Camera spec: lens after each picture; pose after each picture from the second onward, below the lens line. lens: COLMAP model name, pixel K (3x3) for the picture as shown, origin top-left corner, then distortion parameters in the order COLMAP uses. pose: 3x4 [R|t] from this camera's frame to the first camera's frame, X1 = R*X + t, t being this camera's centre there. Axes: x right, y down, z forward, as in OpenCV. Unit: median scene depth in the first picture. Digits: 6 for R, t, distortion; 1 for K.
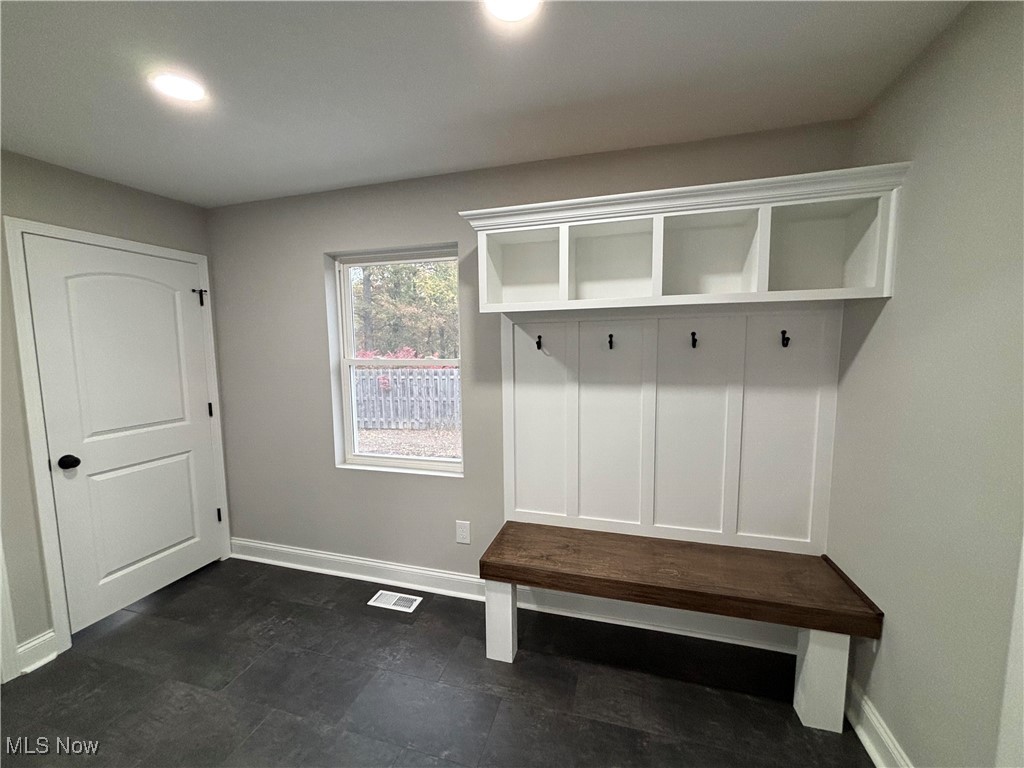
lens RADIAL K [[413.7, 0, 509.0], [0, 413.7, 383.5], [0, 0, 1]] dist [-0.000066, -0.000141]
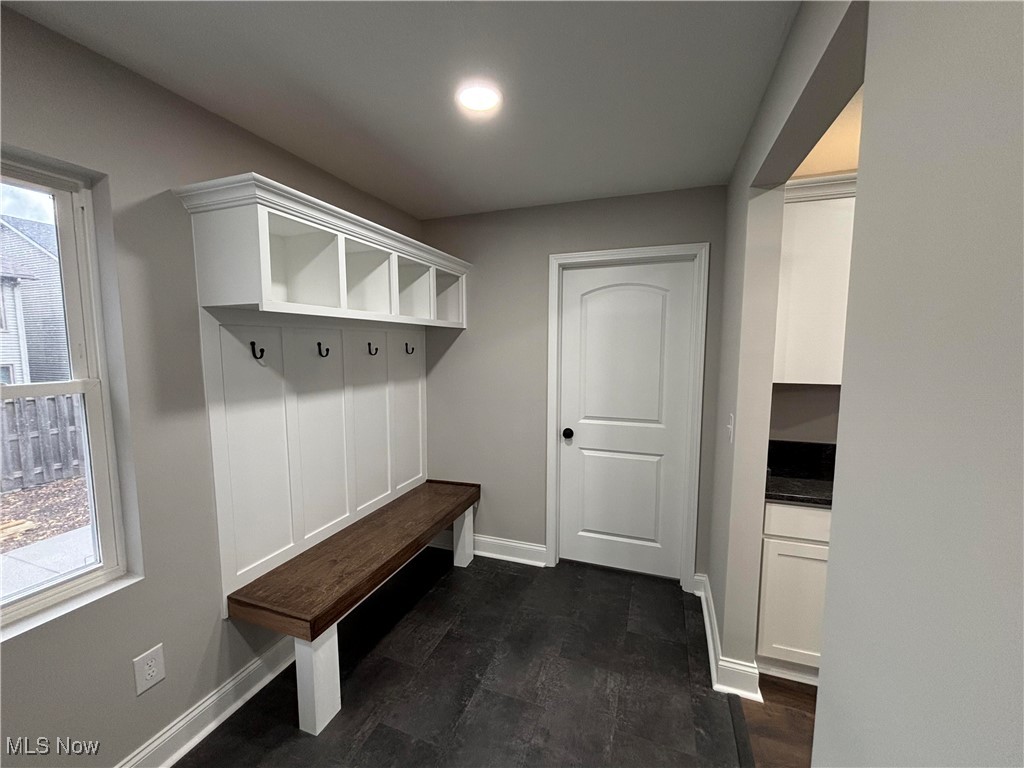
lens RADIAL K [[413.7, 0, 509.0], [0, 413.7, 383.5], [0, 0, 1]] dist [-0.000066, -0.000141]
pose [[0.061491, -0.078915, 0.994983, -0.802314], [0.097725, 0.992556, 0.072683, -0.051306], [-0.993312, 0.092765, 0.068745, 0.511937]]
